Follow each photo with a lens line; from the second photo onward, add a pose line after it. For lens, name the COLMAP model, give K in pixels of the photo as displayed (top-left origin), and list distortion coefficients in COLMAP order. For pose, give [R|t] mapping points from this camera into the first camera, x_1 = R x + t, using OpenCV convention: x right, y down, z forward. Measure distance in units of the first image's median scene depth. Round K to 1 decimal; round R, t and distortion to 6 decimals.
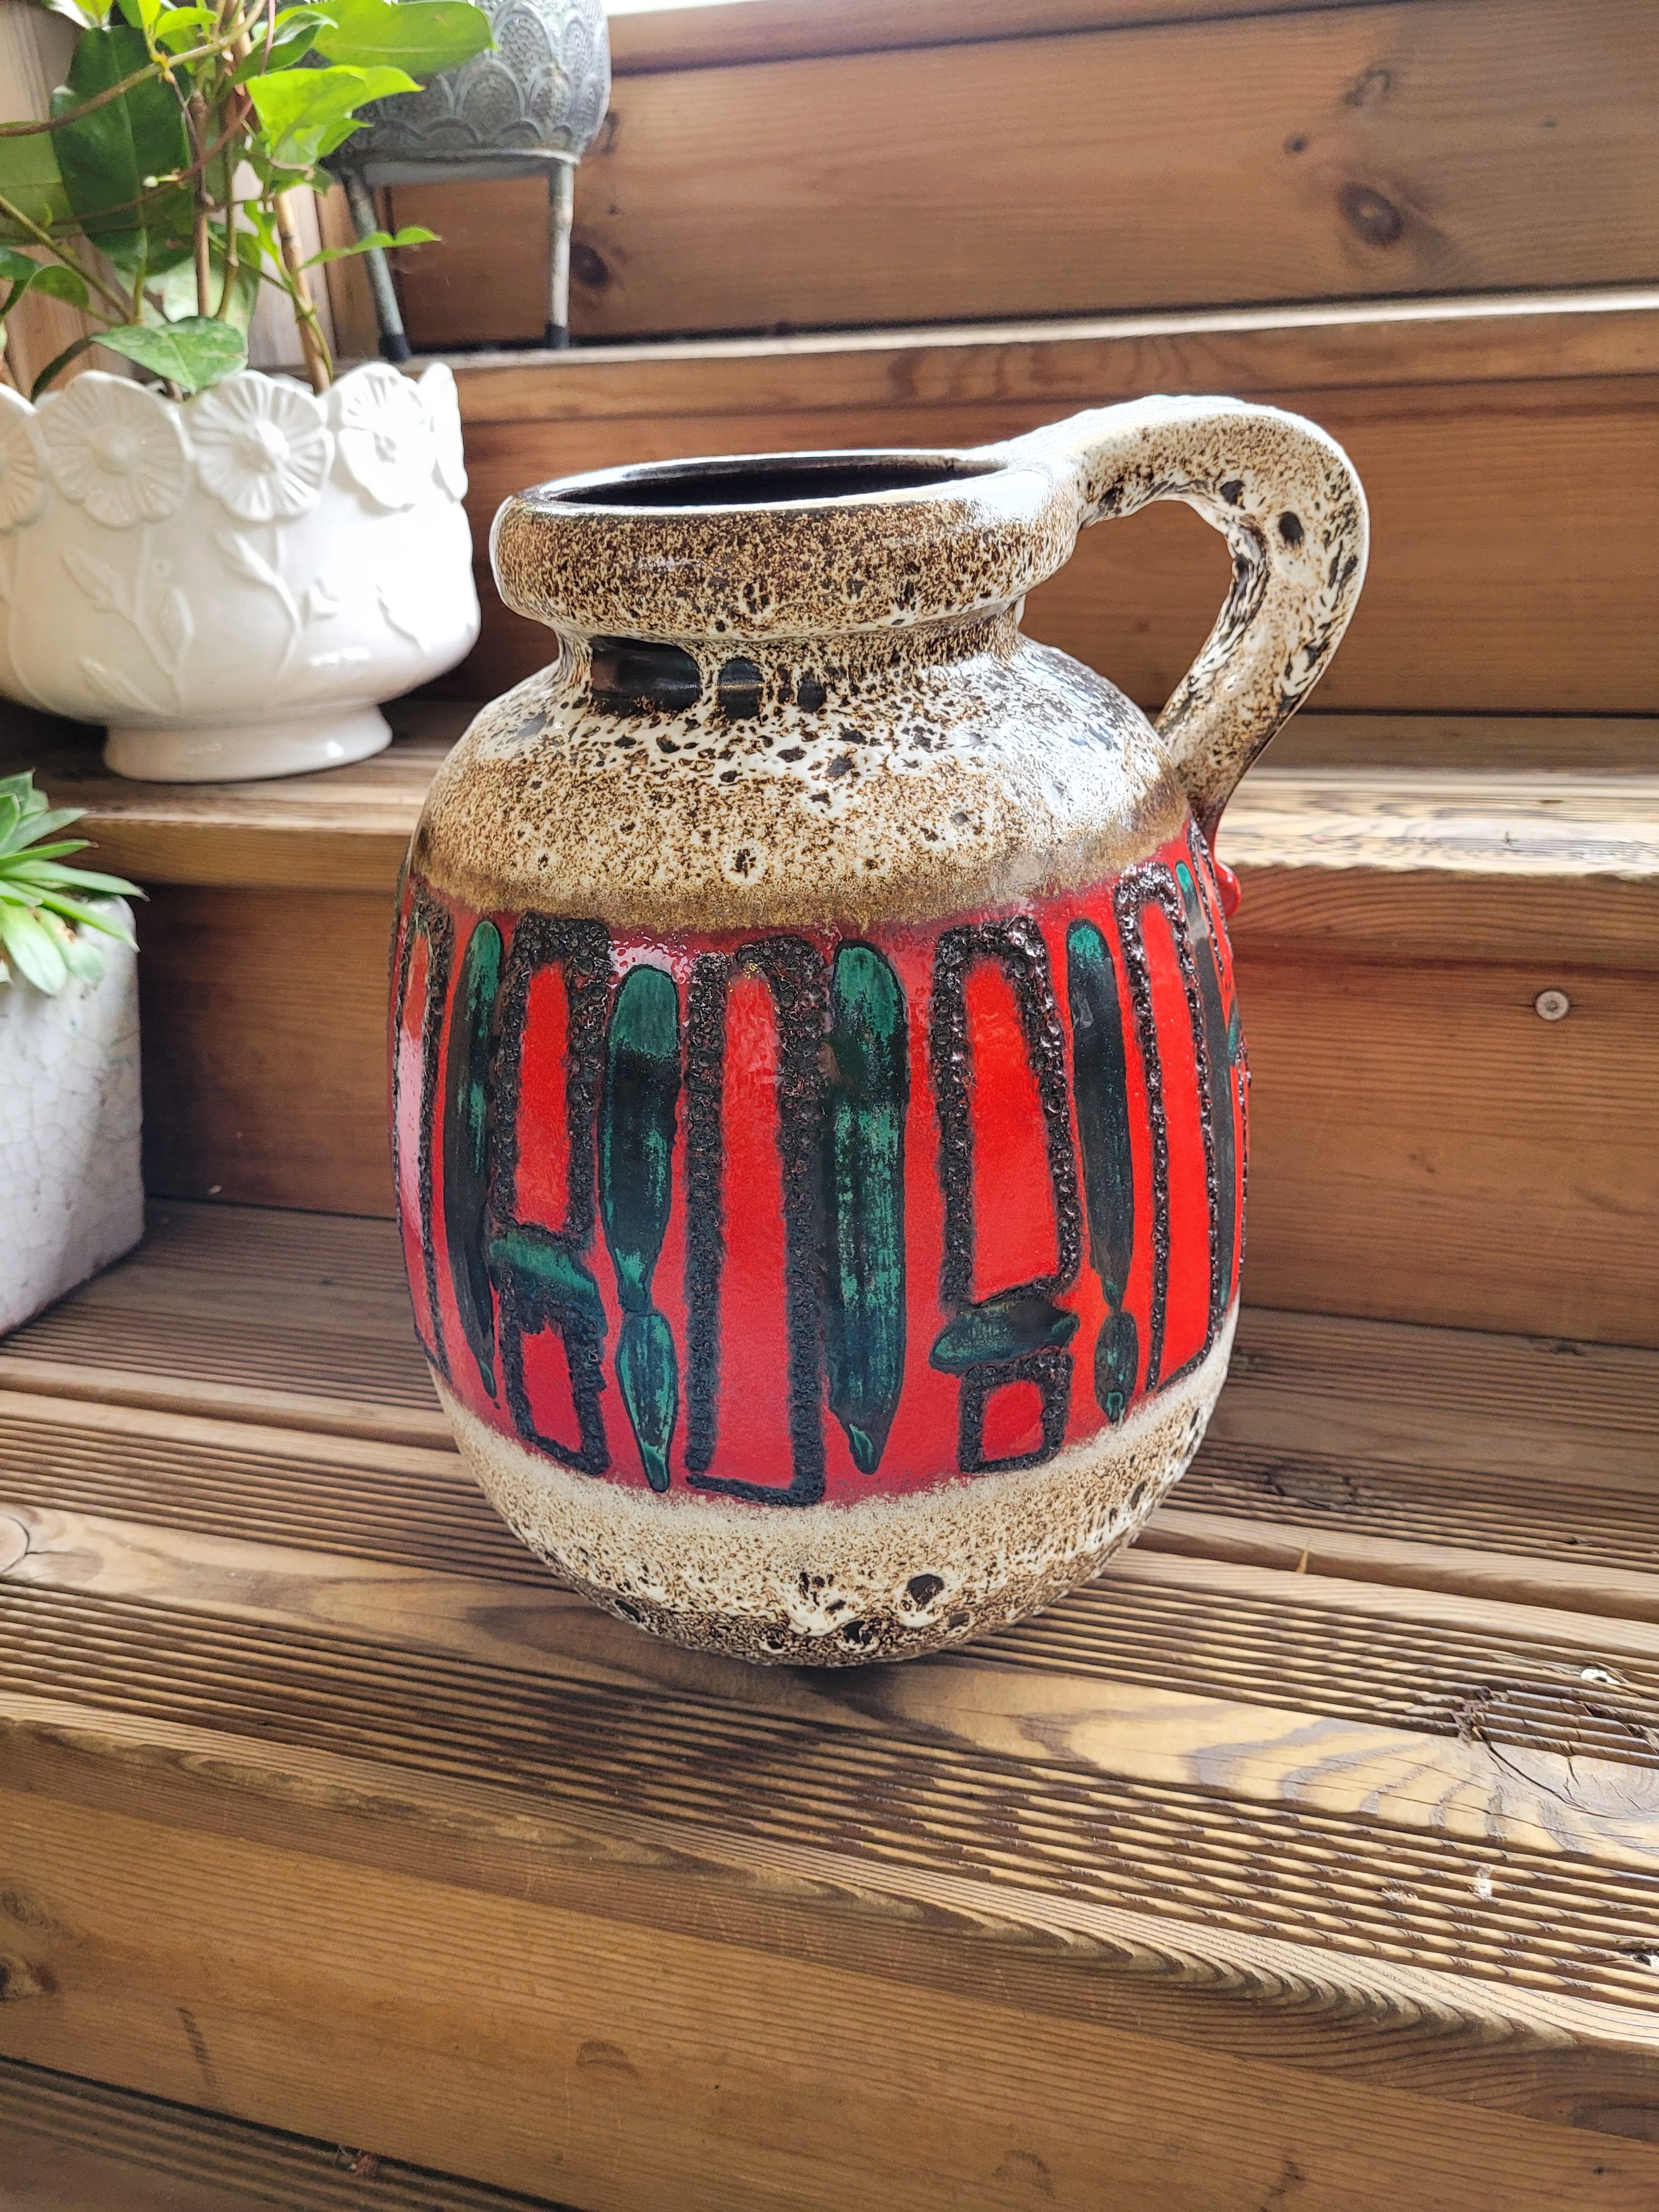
lens RADIAL K [[1715.4, 0, 803.3], [0, 1715.4, 1108.4], [0, 0, 1]] dist [0.003005, 0.005171]
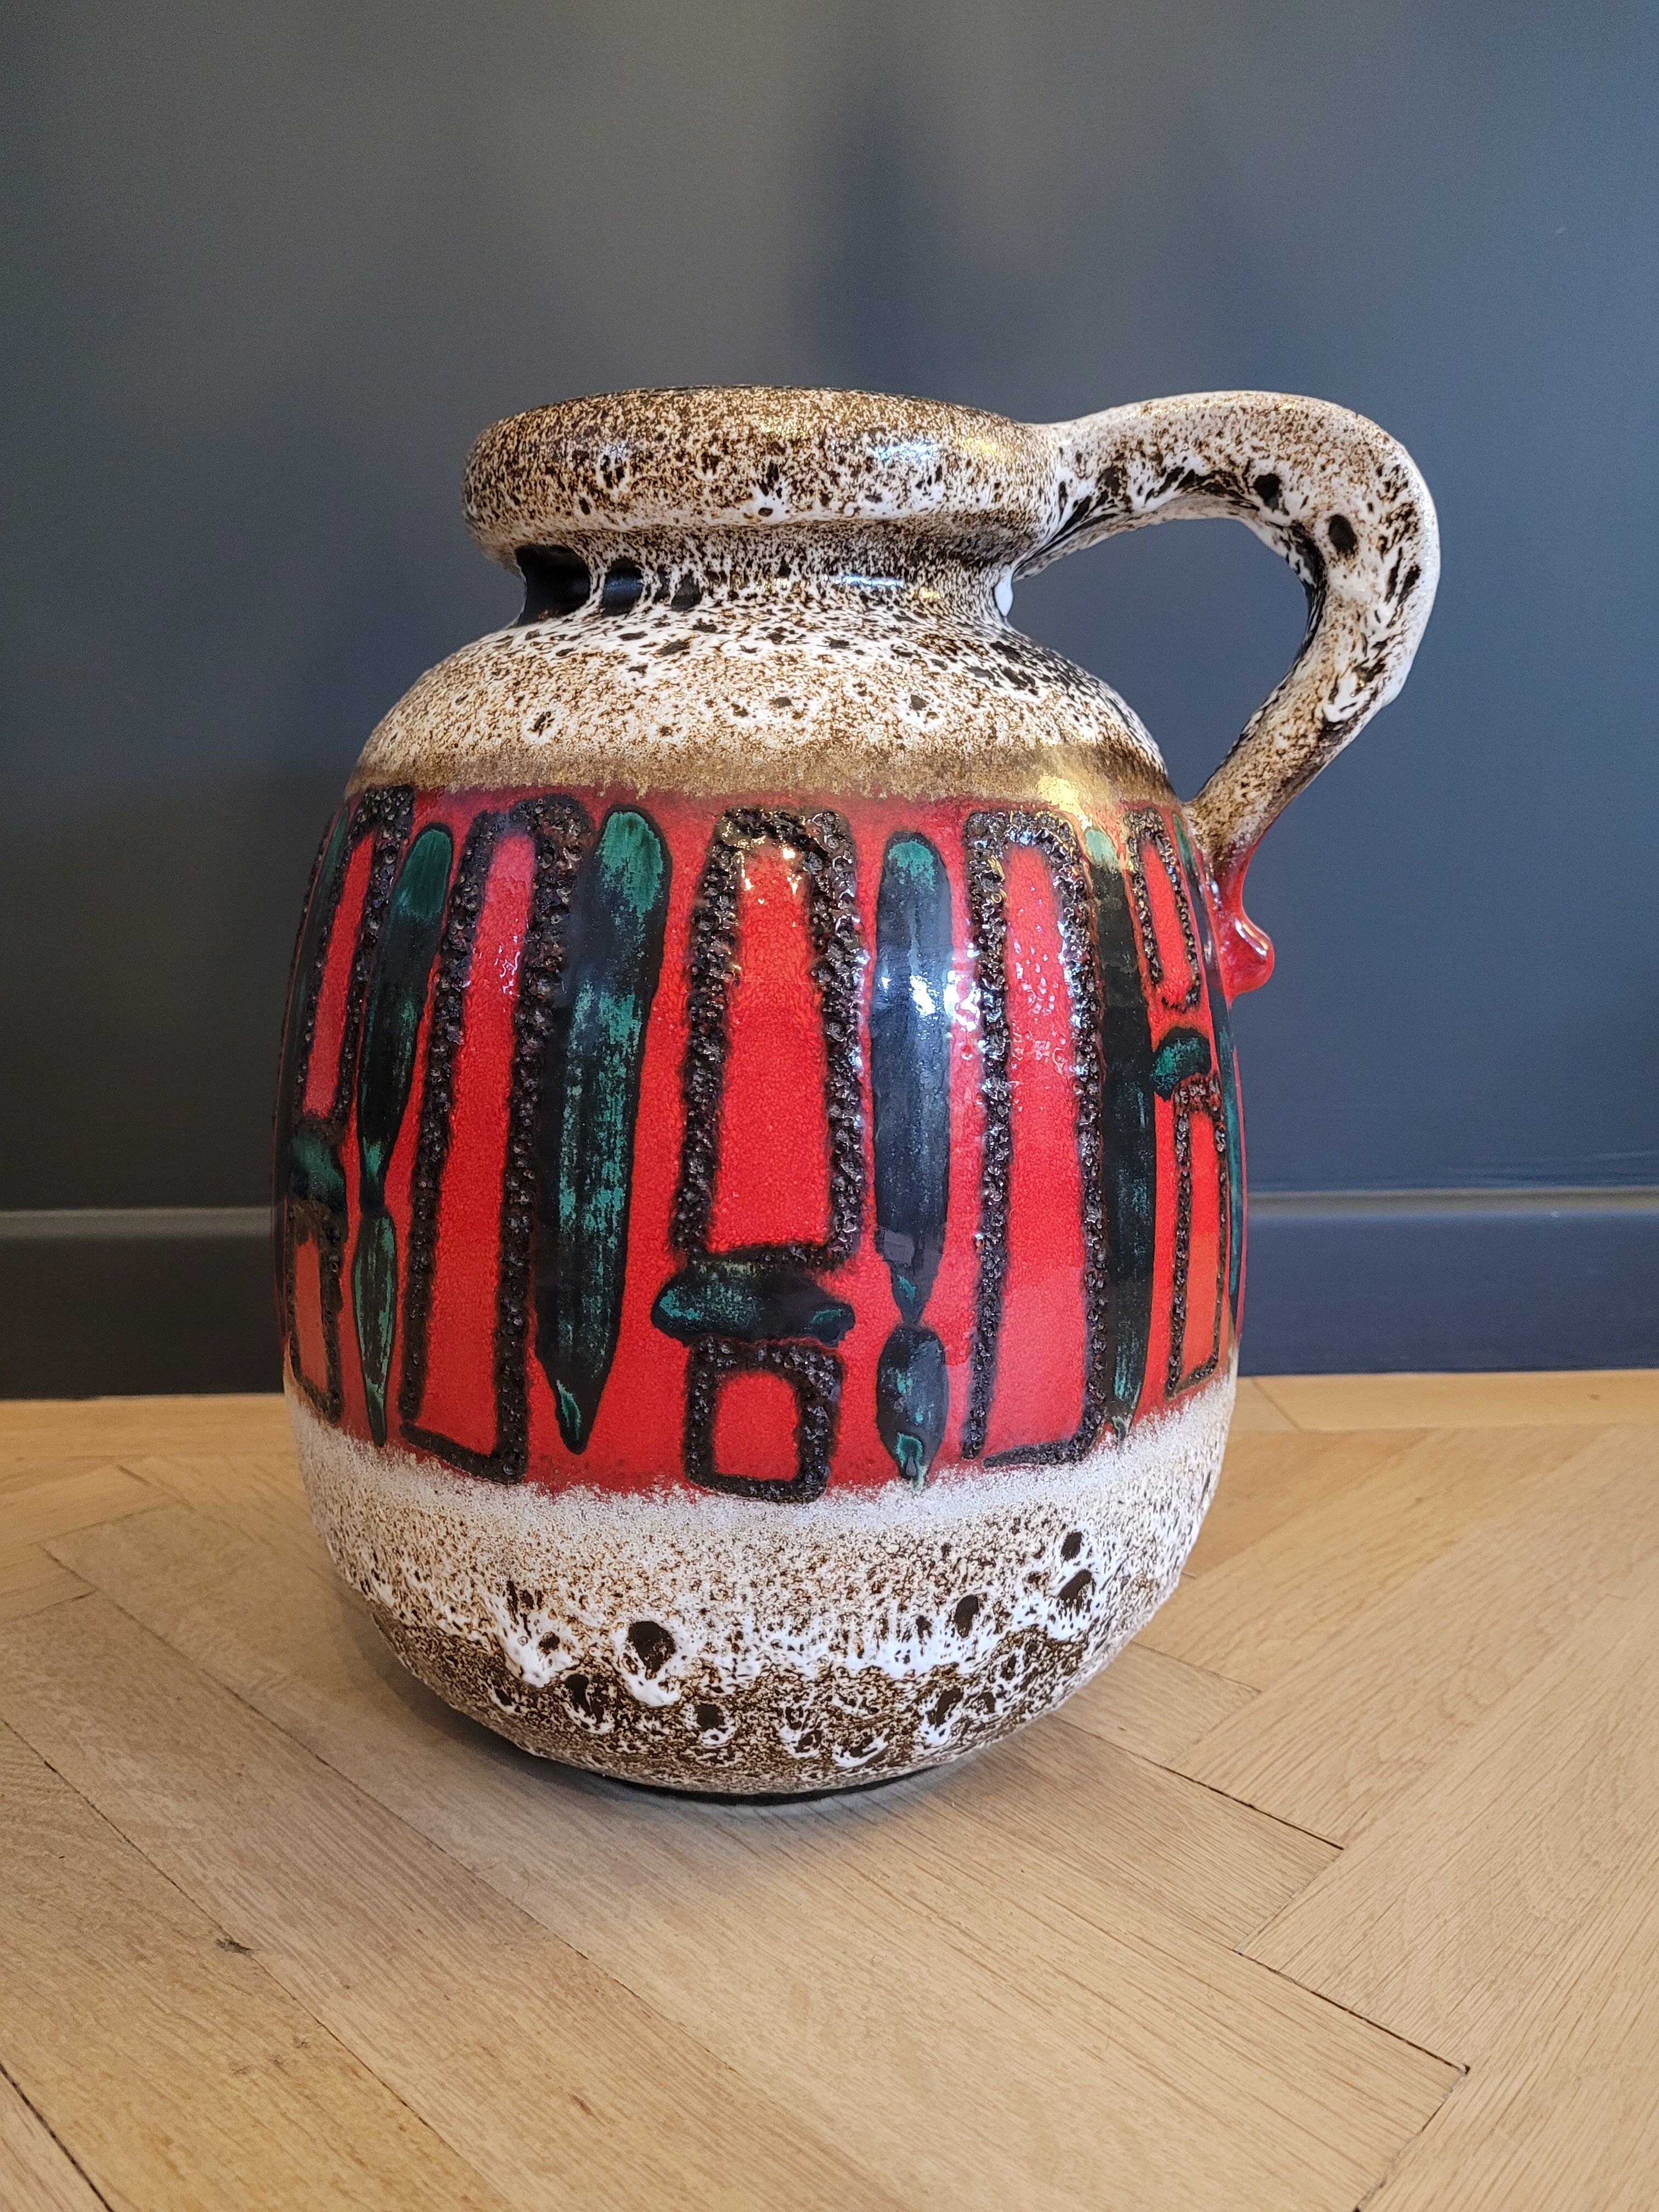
lens RADIAL K [[1715.4, 0, 803.3], [0, 1715.4, 1108.4], [0, 0, 1]] dist [0.003005, 0.005171]
pose [[0.936417, 0.121698, -0.329108, 0.404539], [-0.201521, 0.954344, -0.220494, 0.219601], [0.287249, 0.272796, 0.918189, 0.225985]]
